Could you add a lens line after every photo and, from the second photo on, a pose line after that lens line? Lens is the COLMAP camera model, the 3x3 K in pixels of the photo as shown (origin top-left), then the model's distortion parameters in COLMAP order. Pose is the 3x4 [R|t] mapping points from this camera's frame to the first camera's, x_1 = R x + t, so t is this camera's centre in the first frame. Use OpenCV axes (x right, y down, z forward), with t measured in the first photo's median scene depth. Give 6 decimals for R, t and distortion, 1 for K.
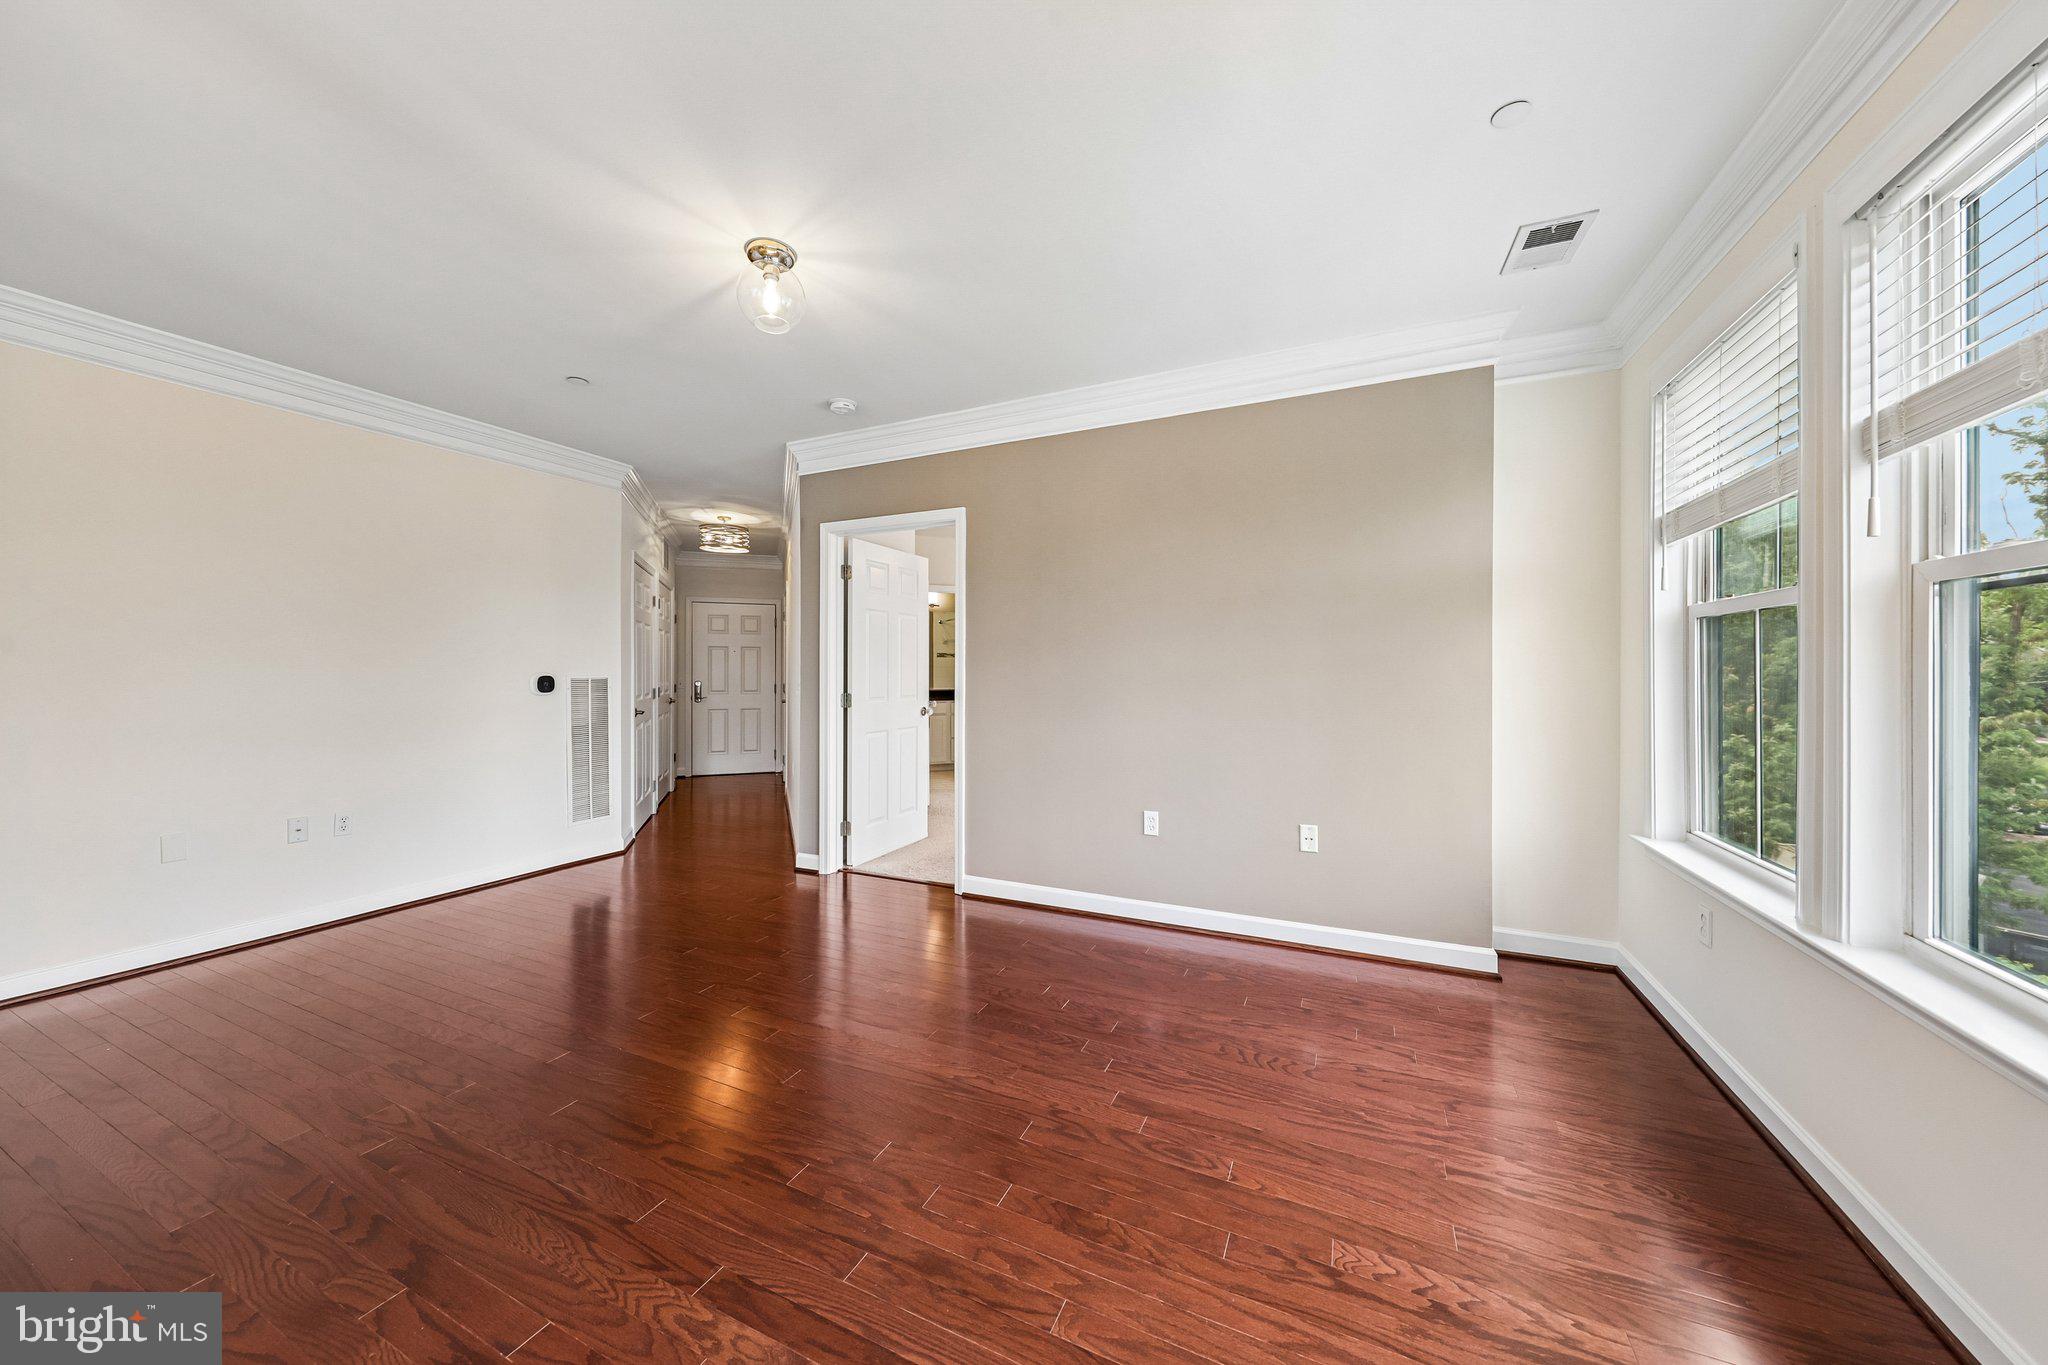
lens RADIAL K [[701.1, 0, 1021.0], [0, 701.1, 676.4], [0, 0, 1]] dist [0.023719, -0.008933]
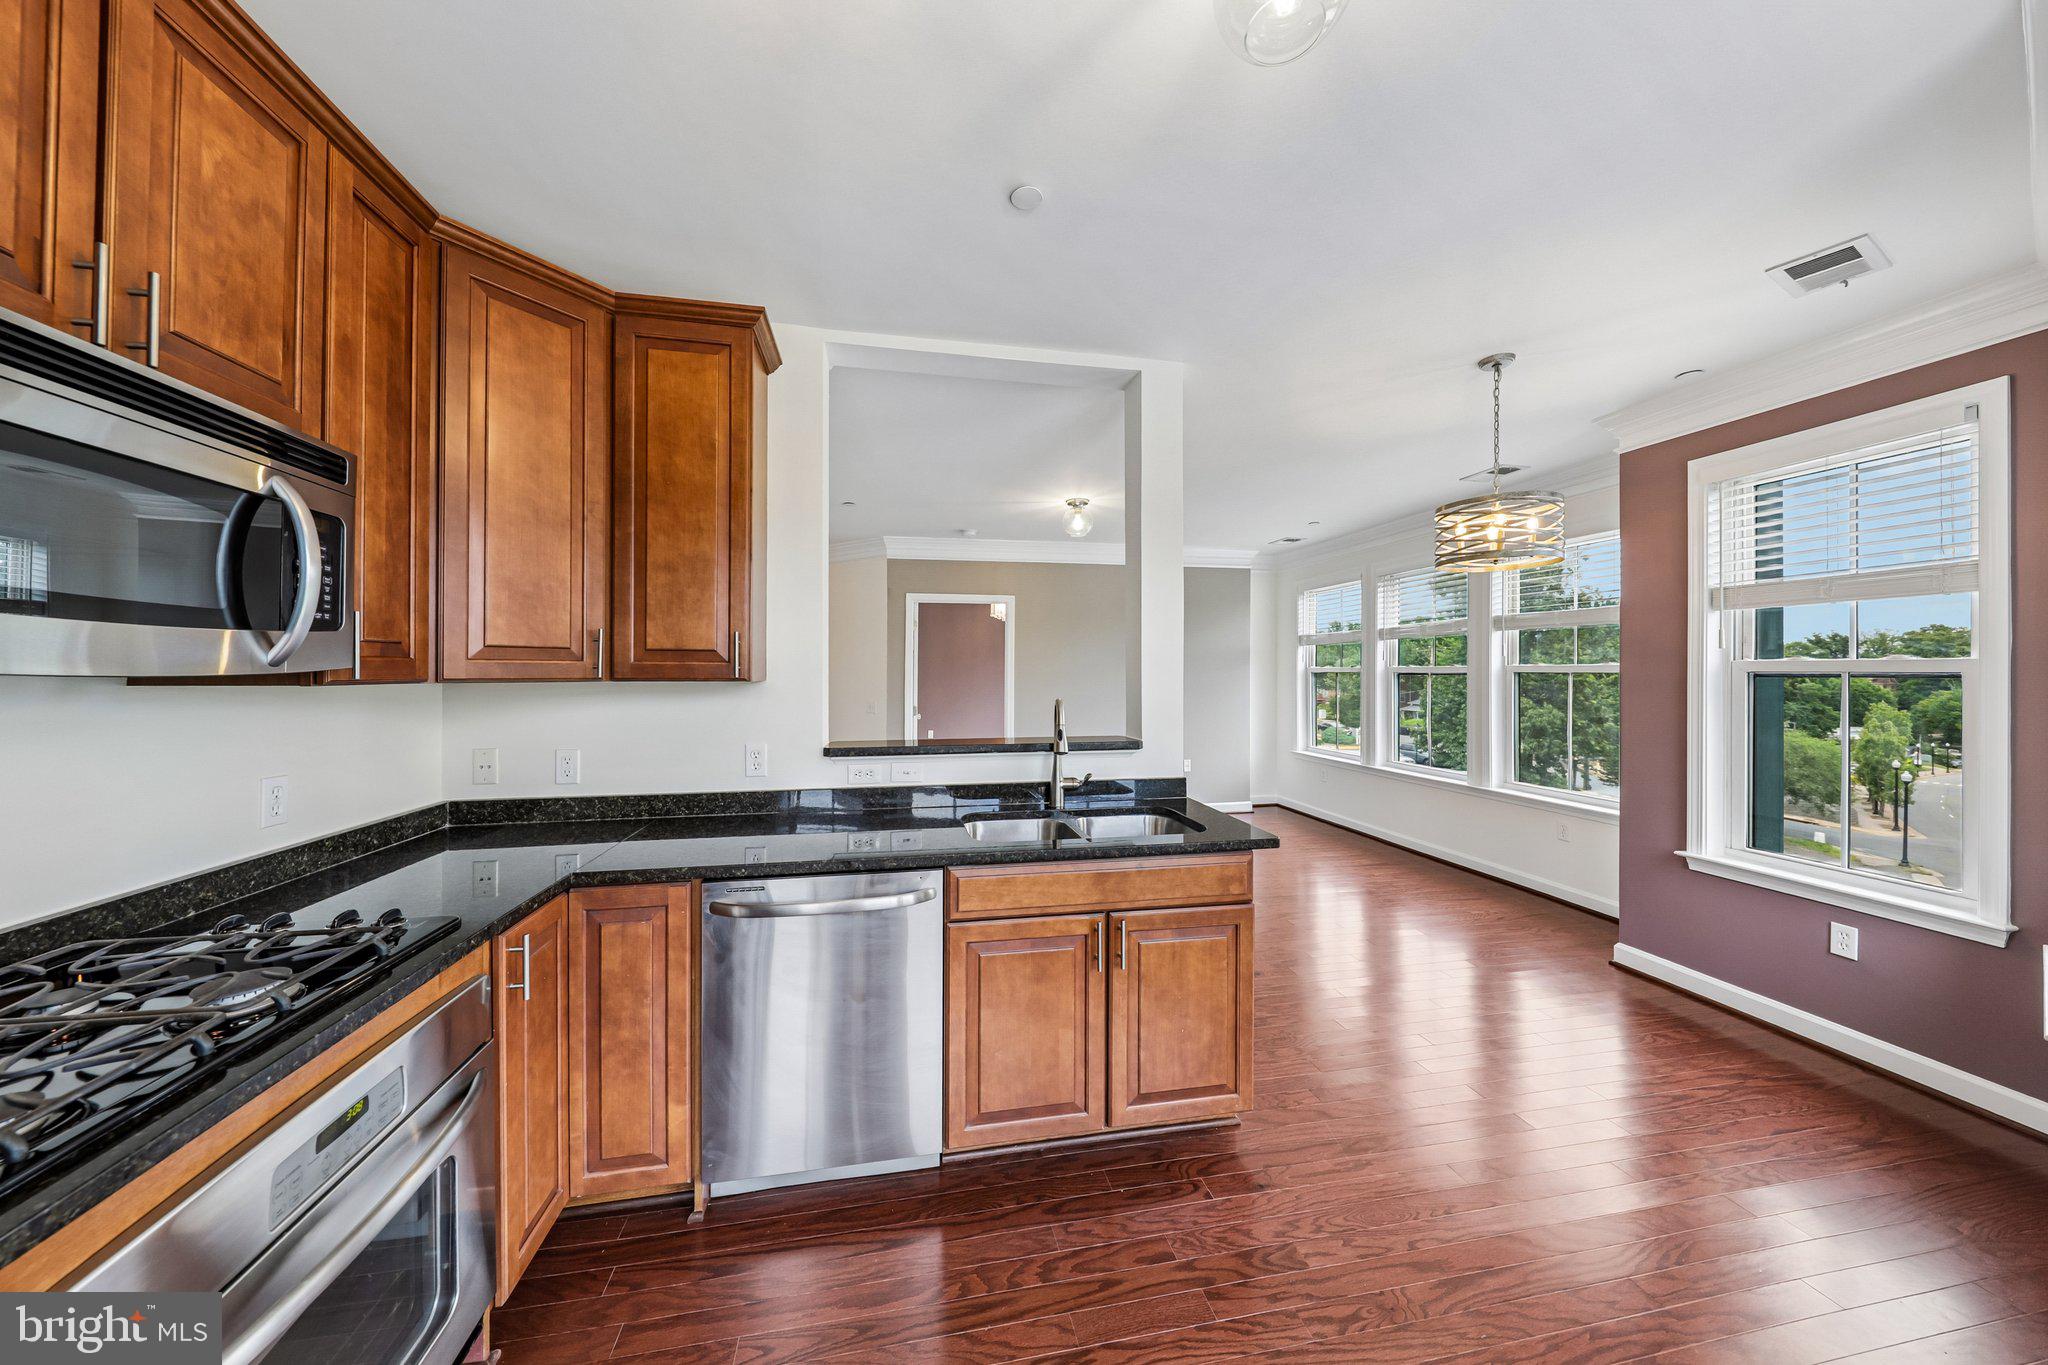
lens RADIAL K [[665.0, 0, 1014.6], [0, 665.0, 670.6], [0, 0, 1]] dist [0.008510, -0.006264]
pose [[0.812574, 0.002429, 0.582853, -0.888499], [0.003526, 0.999953, -0.009082, -0.038741], [-0.582847, 0.009435, 0.812527, -0.268901]]
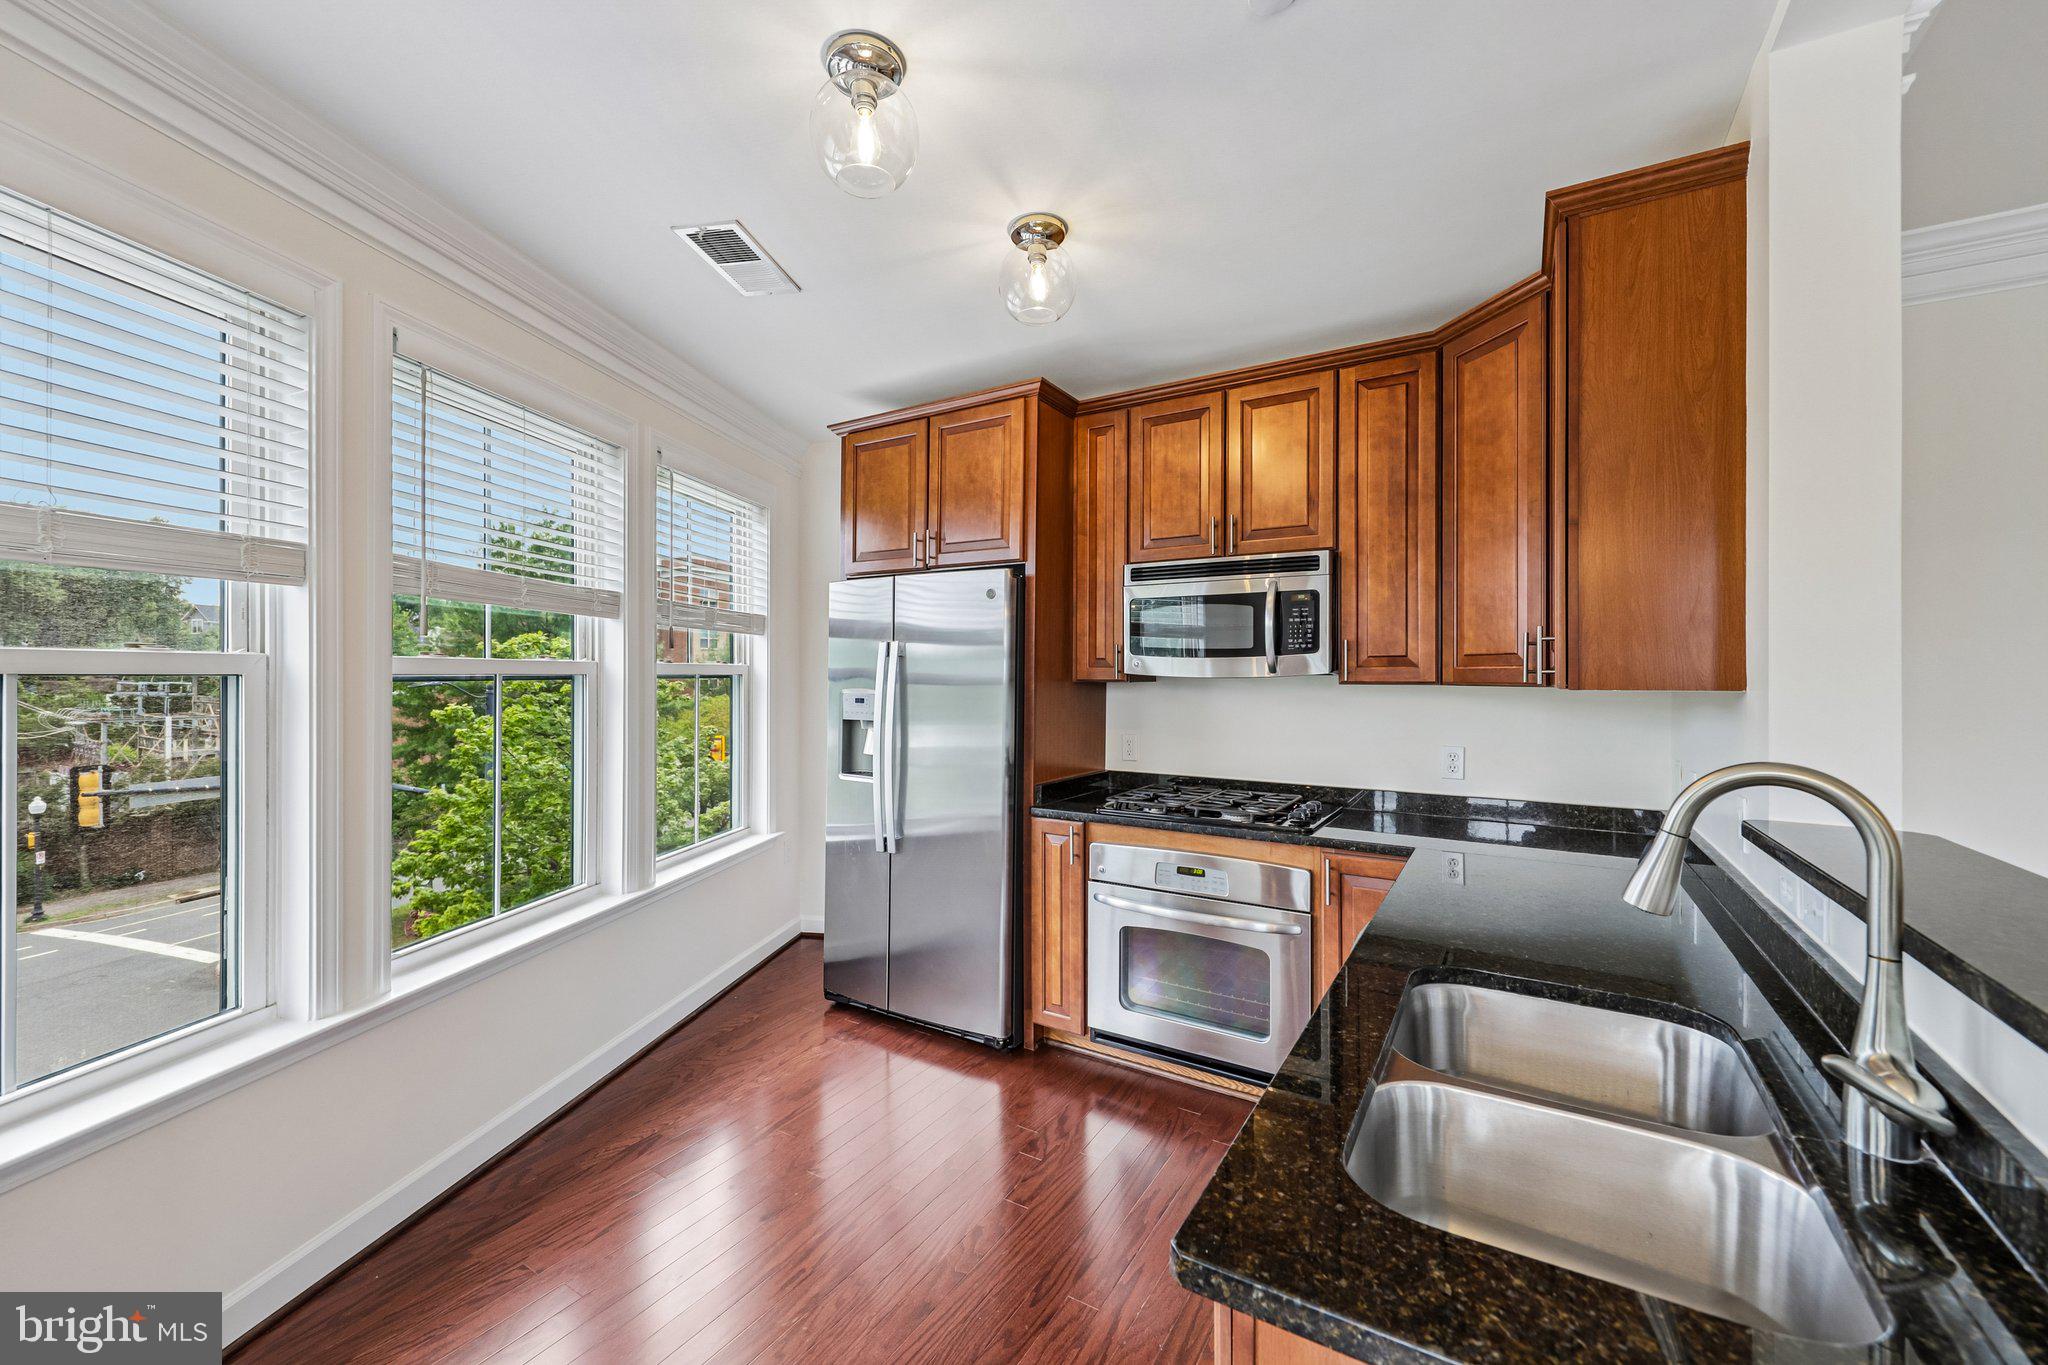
lens RADIAL K [[815.8, 0, 1017.0], [0, 815.8, 678.8], [0, 0, 1]] dist [0.014578, -0.000154]
pose [[-0.126700, 0.005320, -0.991927, -0.313244], [-0.009728, 0.999931, 0.006606, -0.041652], [0.991893, 0.010487, -0.126639, -0.018459]]
